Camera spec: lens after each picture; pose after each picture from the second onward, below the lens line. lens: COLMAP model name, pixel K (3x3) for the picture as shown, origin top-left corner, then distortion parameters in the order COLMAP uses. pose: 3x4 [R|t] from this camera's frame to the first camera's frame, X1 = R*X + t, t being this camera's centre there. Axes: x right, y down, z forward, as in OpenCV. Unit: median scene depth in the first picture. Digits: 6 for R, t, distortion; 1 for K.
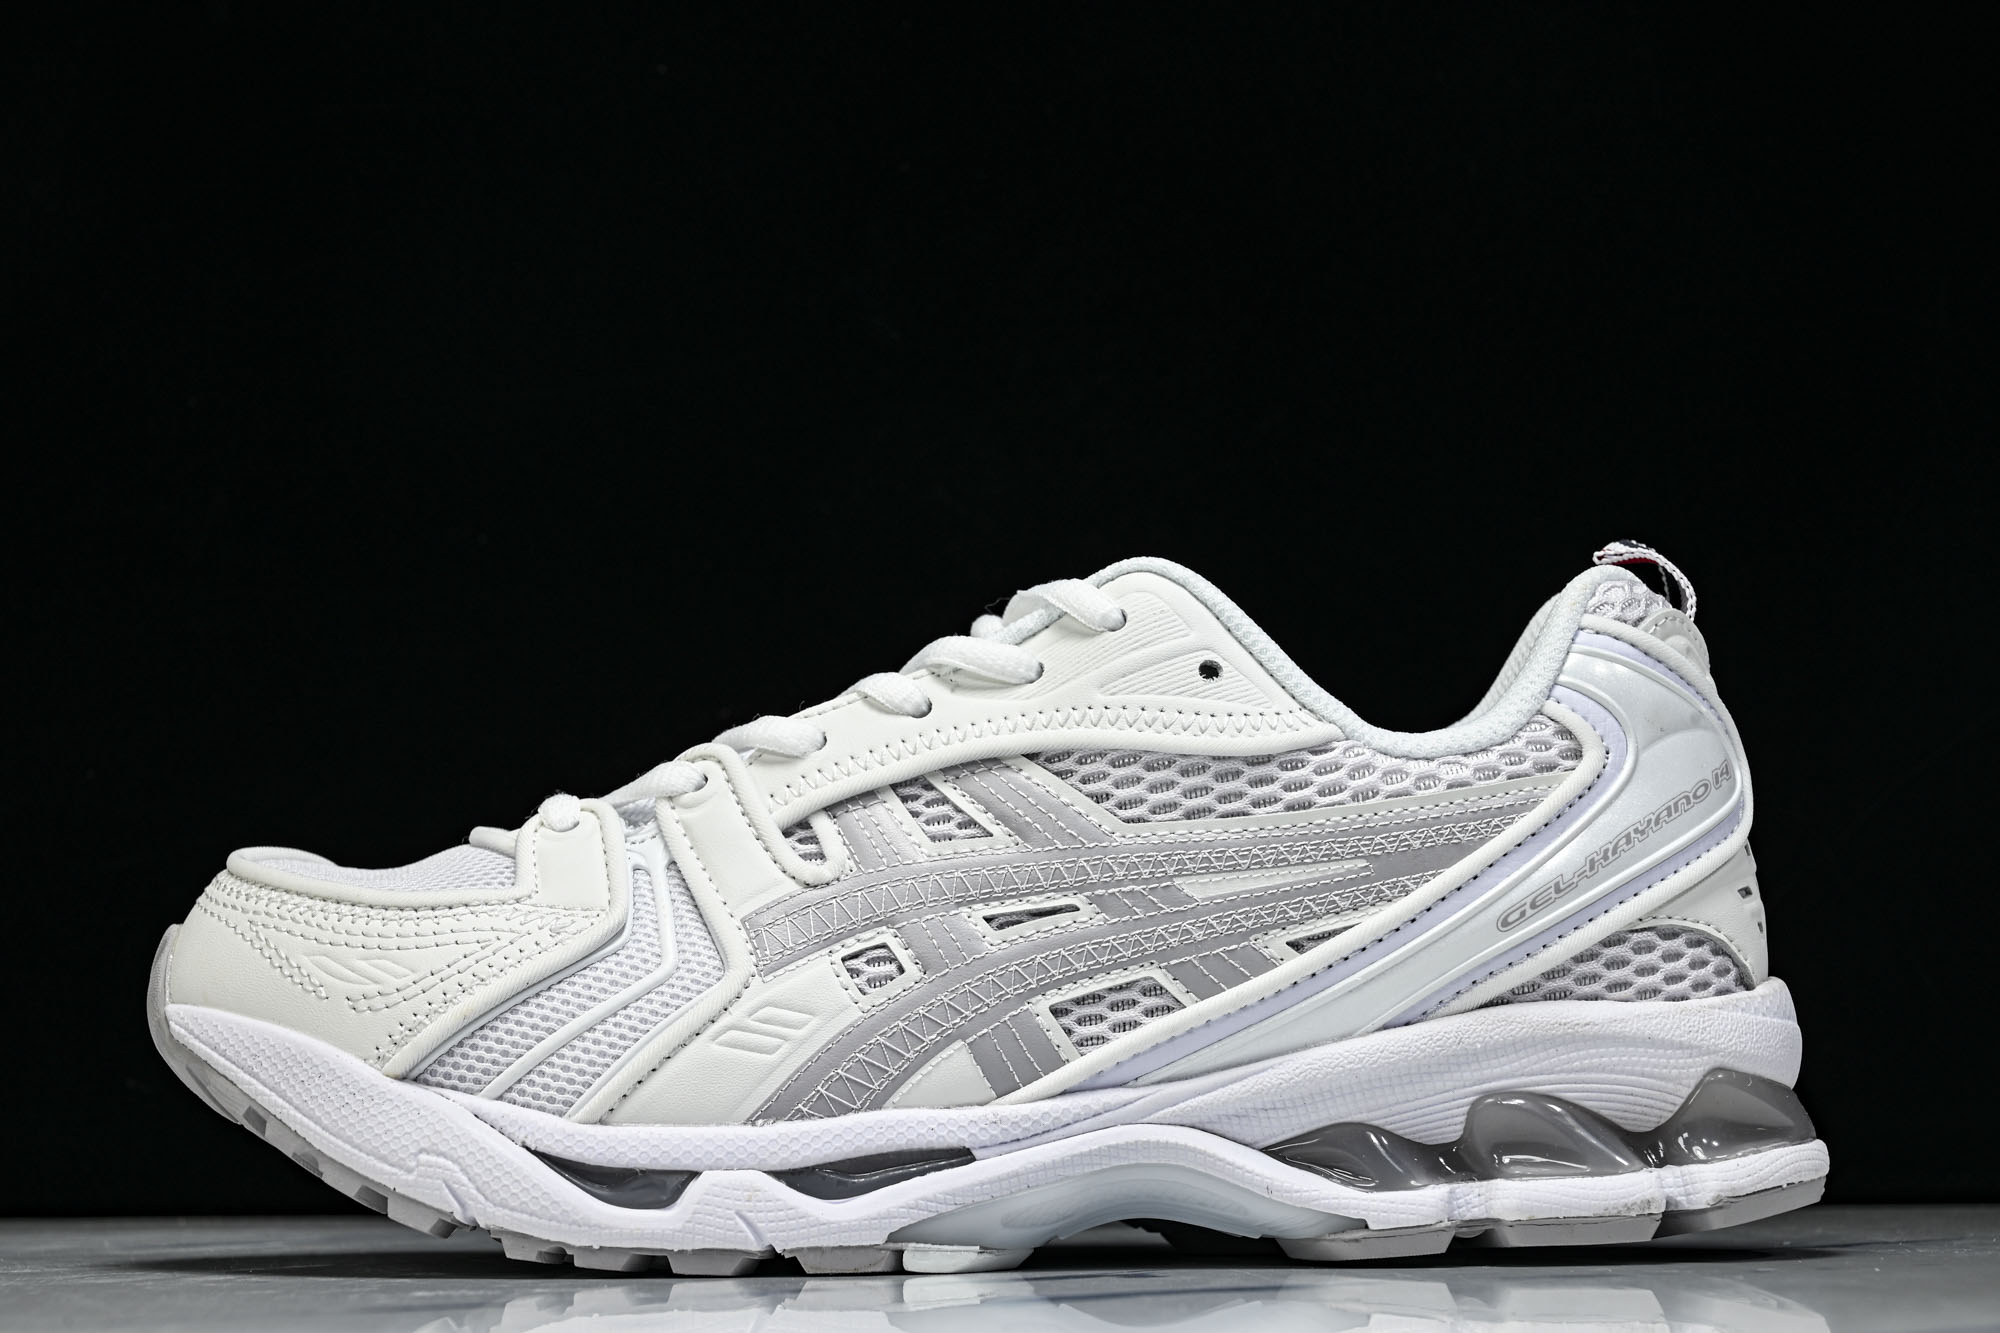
lens RADIAL K [[3627.7, 0, 1000.0], [0, 3627.7, 666.5], [0, 0, 1]] dist [-0.004444, -0.045237]
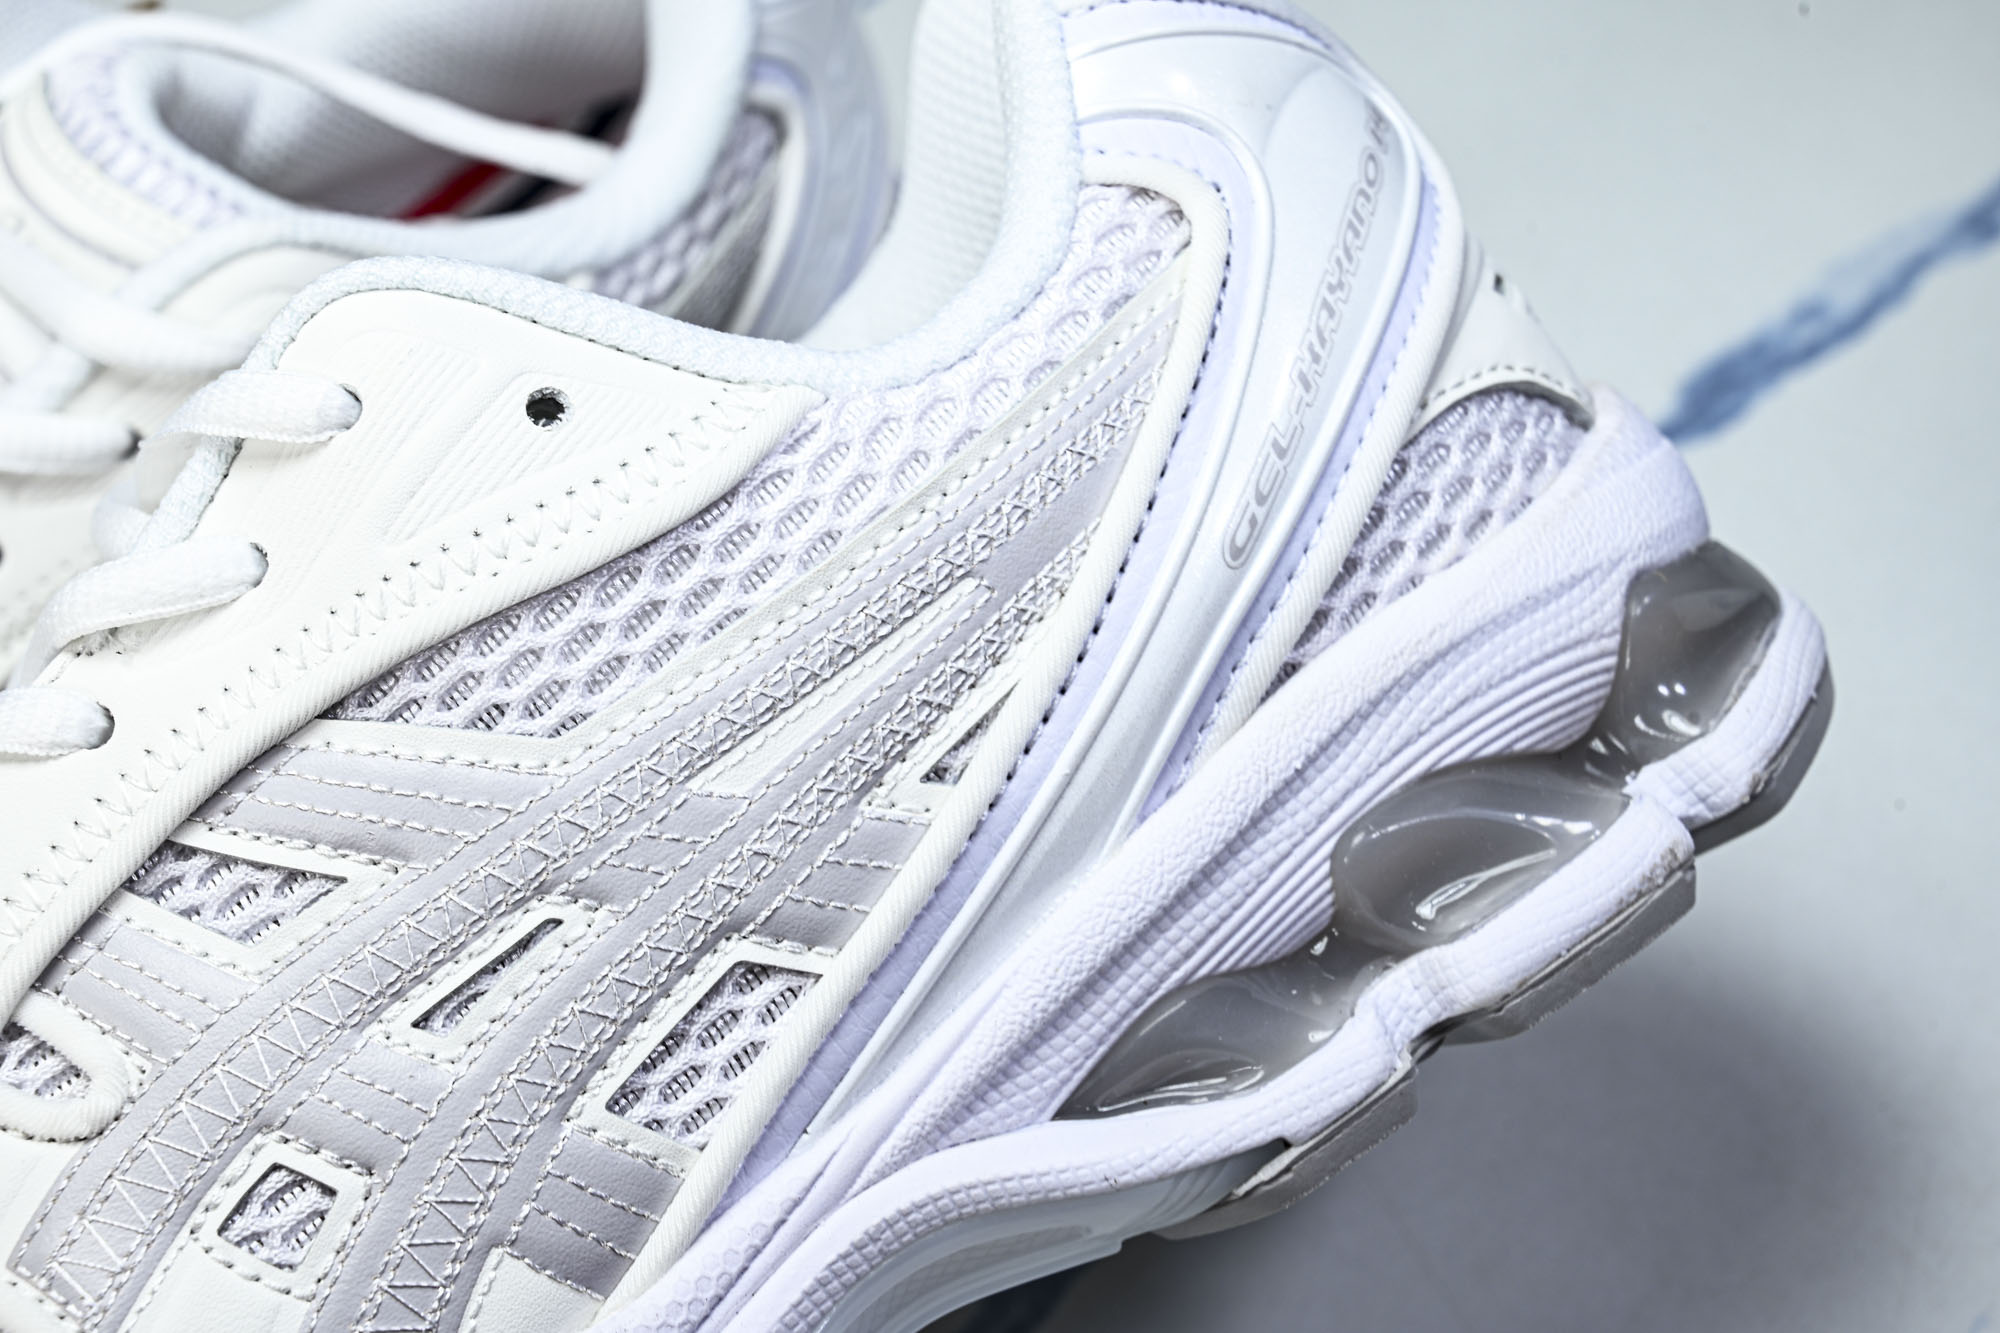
lens RADIAL K [[3519.2, 0, 1000.0], [0, 3519.2, 666.5], [0, 0, 1]] dist [-0.009515, -0.210708]
pose [[0.840167, -0.501693, 0.205970, -0.012104], [0.456169, 0.859142, 0.231917, -0.056295], [-0.293309, -0.100892, 0.950679, 0.489454]]
